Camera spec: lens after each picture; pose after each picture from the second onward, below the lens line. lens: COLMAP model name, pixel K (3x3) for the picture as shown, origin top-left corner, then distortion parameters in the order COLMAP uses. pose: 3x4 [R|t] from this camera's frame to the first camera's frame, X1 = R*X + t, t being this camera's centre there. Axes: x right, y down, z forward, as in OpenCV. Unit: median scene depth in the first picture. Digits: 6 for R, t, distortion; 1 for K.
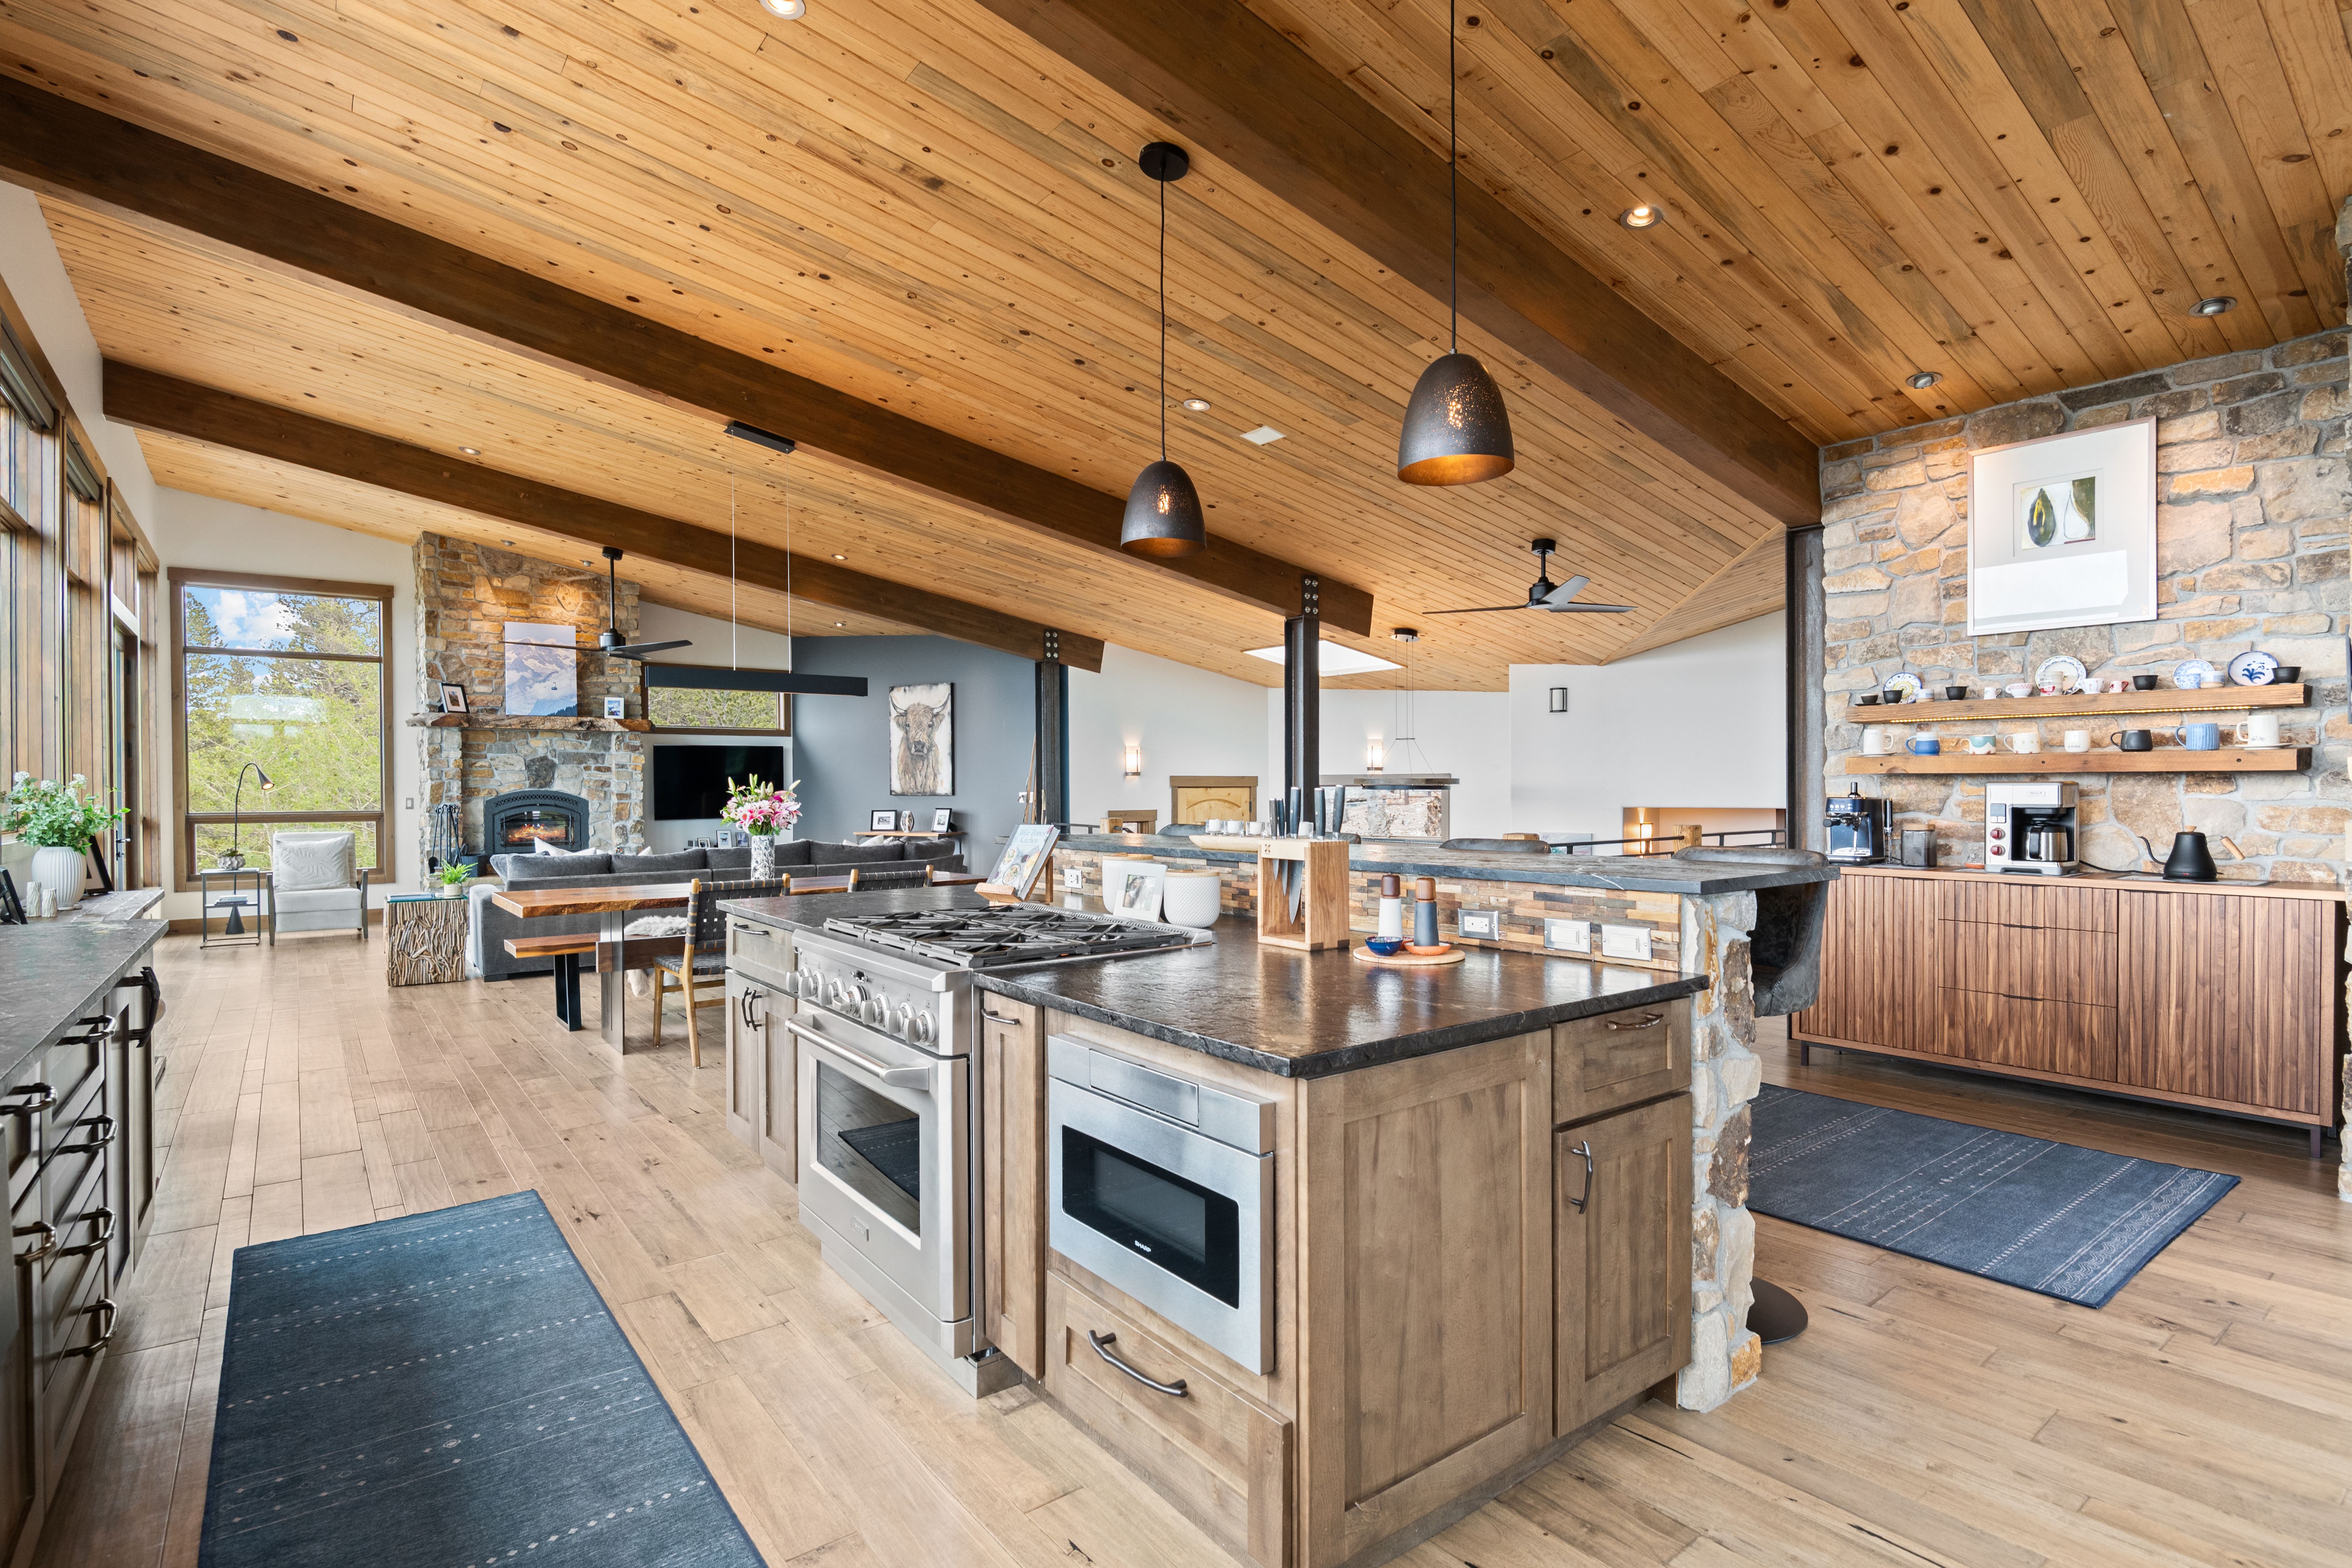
lens RADIAL K [[1141.6, 0, 1159.1], [0, 1141.6, 795.9], [0, 0, 1]] dist [0.008086, -0.008980]
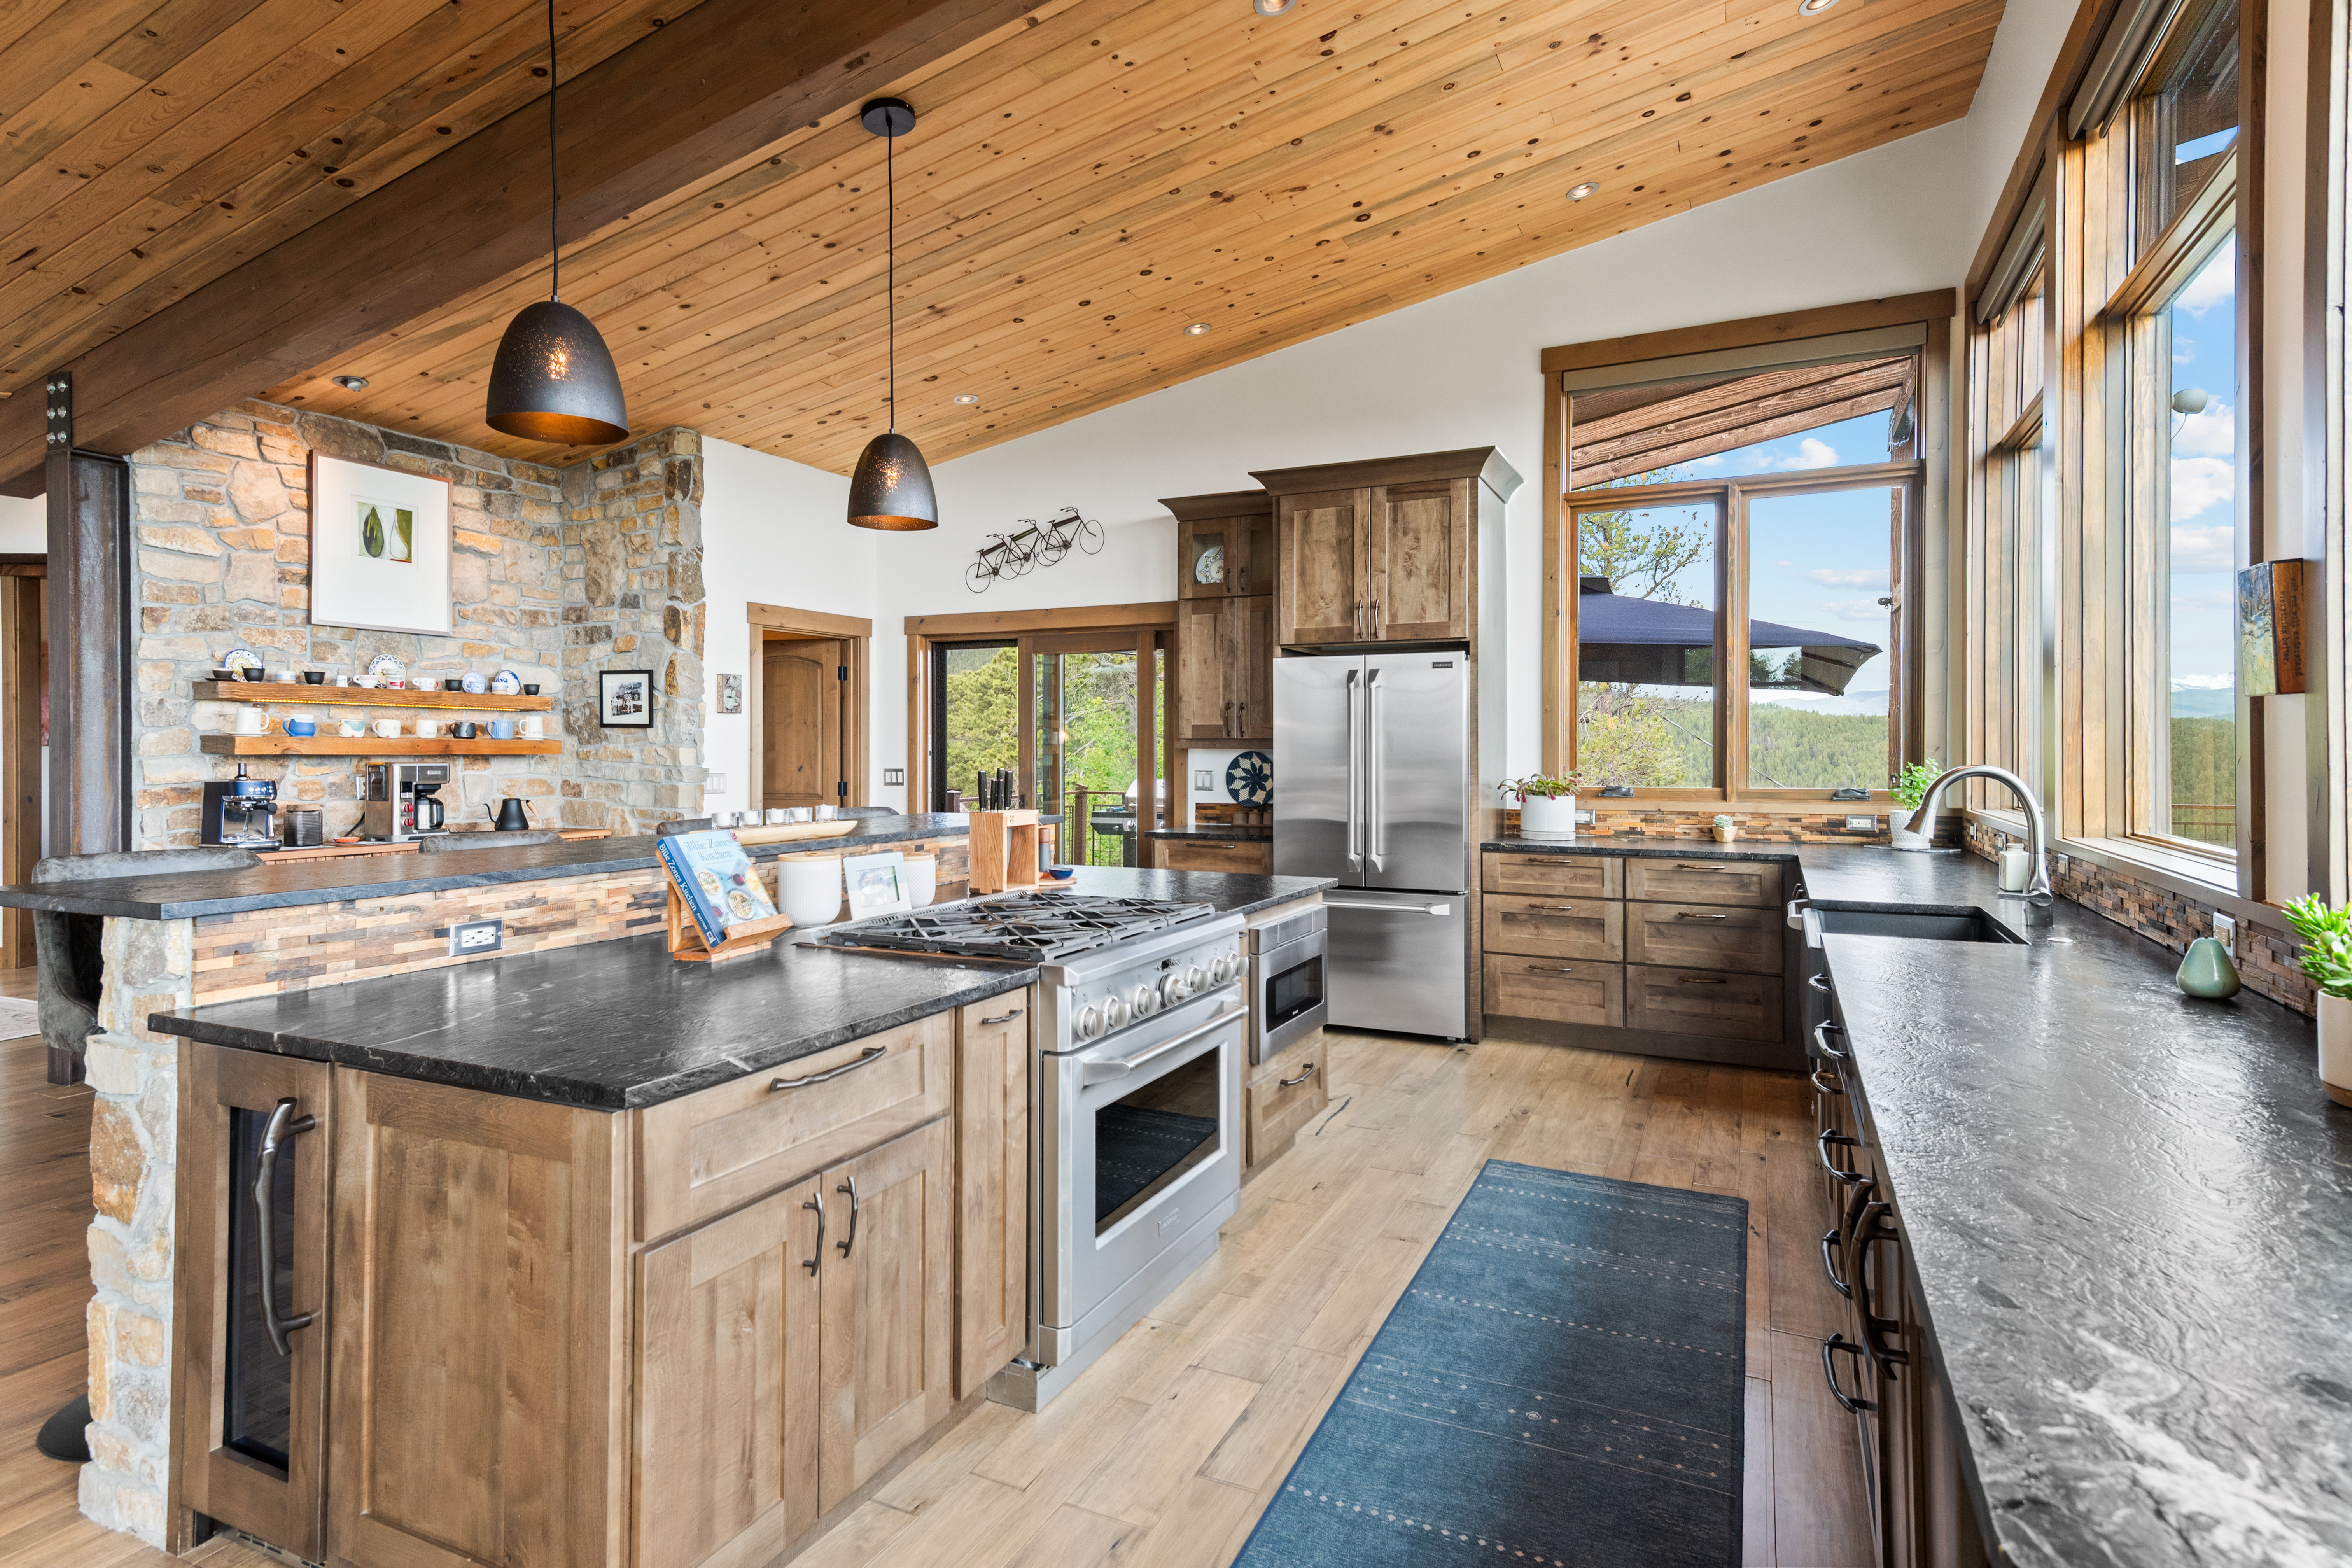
lens RADIAL K [[1209.5, 0, 1175.0], [0, 1209.5, 751.4], [0, 0, 1]] dist [0.047619, -0.002335]
pose [[-0.456870, 0.004209, 0.889524, -0.624476], [0.009690, 0.999953, 0.000245, -0.014472], [-0.889481, 0.008732, -0.456889, 0.764955]]
